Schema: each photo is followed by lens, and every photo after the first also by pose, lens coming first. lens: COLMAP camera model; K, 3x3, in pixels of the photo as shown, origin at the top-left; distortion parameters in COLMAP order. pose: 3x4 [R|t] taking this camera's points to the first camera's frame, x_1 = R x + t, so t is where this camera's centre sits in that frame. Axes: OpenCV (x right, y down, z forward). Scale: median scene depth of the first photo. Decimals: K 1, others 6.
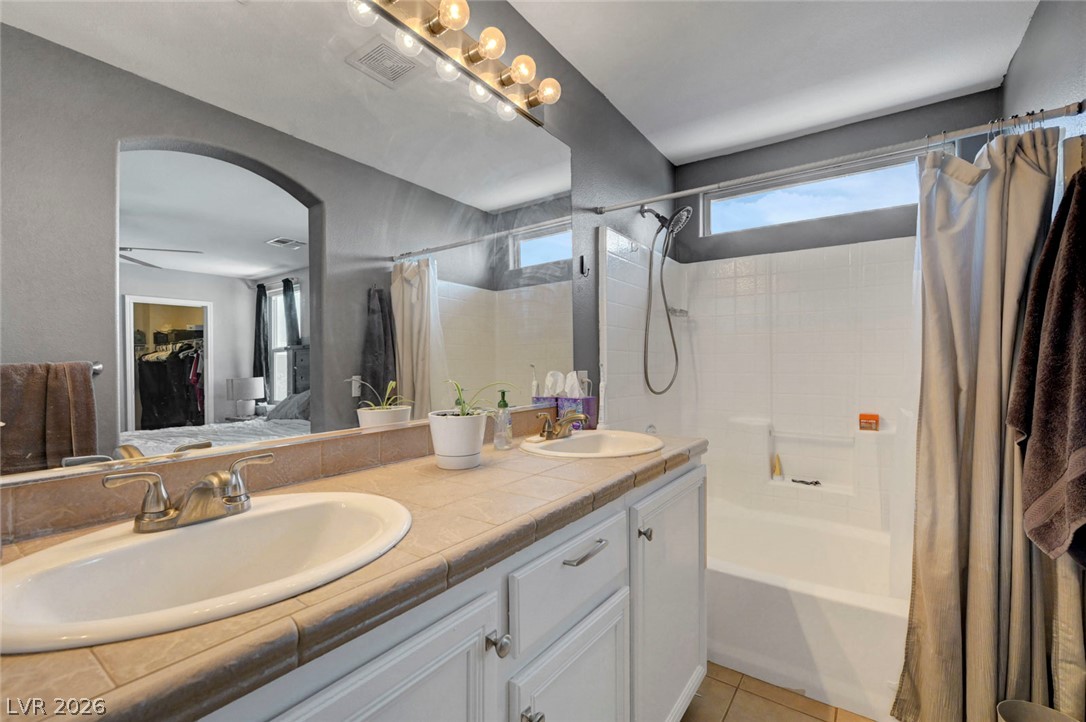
lens RADIAL K [[468.1, 0, 543.0], [0, 468.1, 361.0], [0, 0, 1]] dist [0.003217, 0.000018]
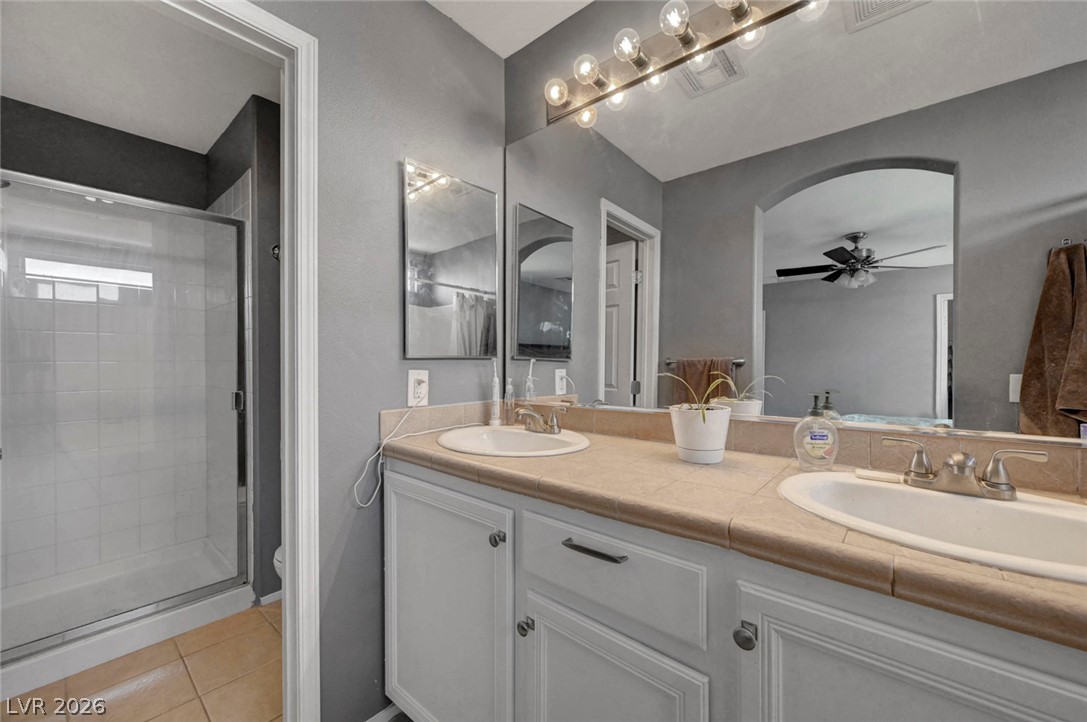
lens RADIAL K [[426.0, 0, 543.5], [0, 426.0, 361.0], [0, 0, 1]] dist [-0.001288, -0.000091]
pose [[-0.088398, 0.005417, -0.996071, 0.472497], [0.006702, 0.999966, 0.004843, 0.002791], [0.996063, -0.006248, -0.088431, 0.467024]]
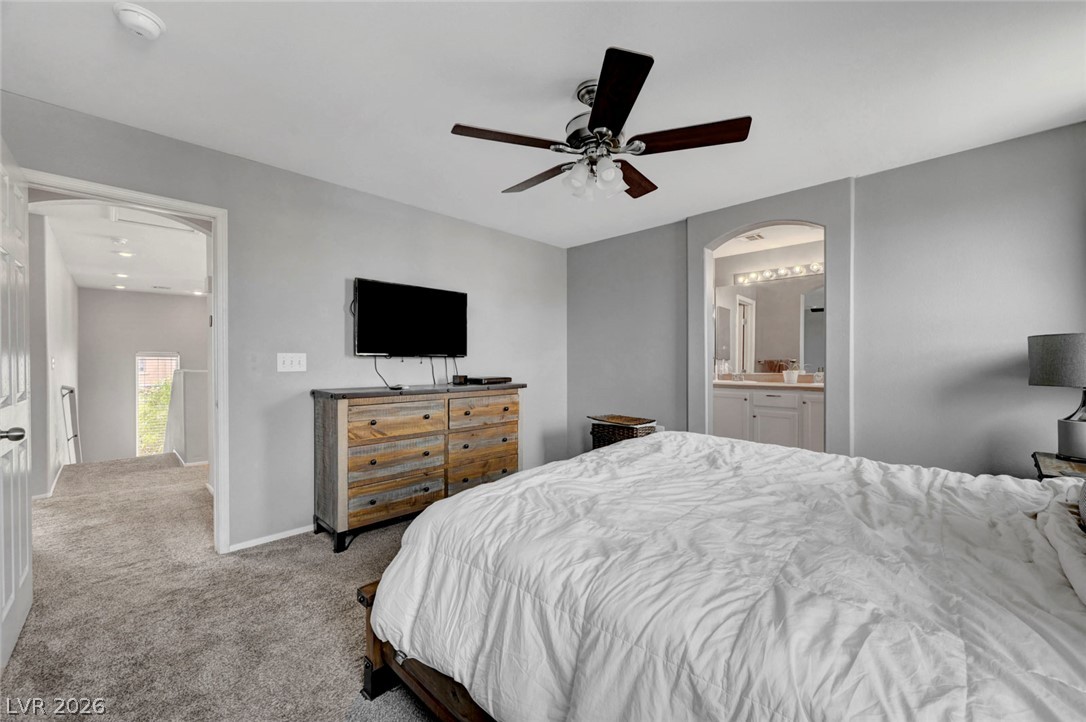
lens RADIAL K [[425.6, 0, 543.0], [0, 425.6, 361.0], [0, 0, 1]] dist [-0.001288, -0.000091]
pose [[-0.146906, 0.009080, -0.989109, 2.446262], [0.004529, 0.999954, 0.008507, -0.016254], [0.989140, -0.003230, -0.146940, -0.395565]]
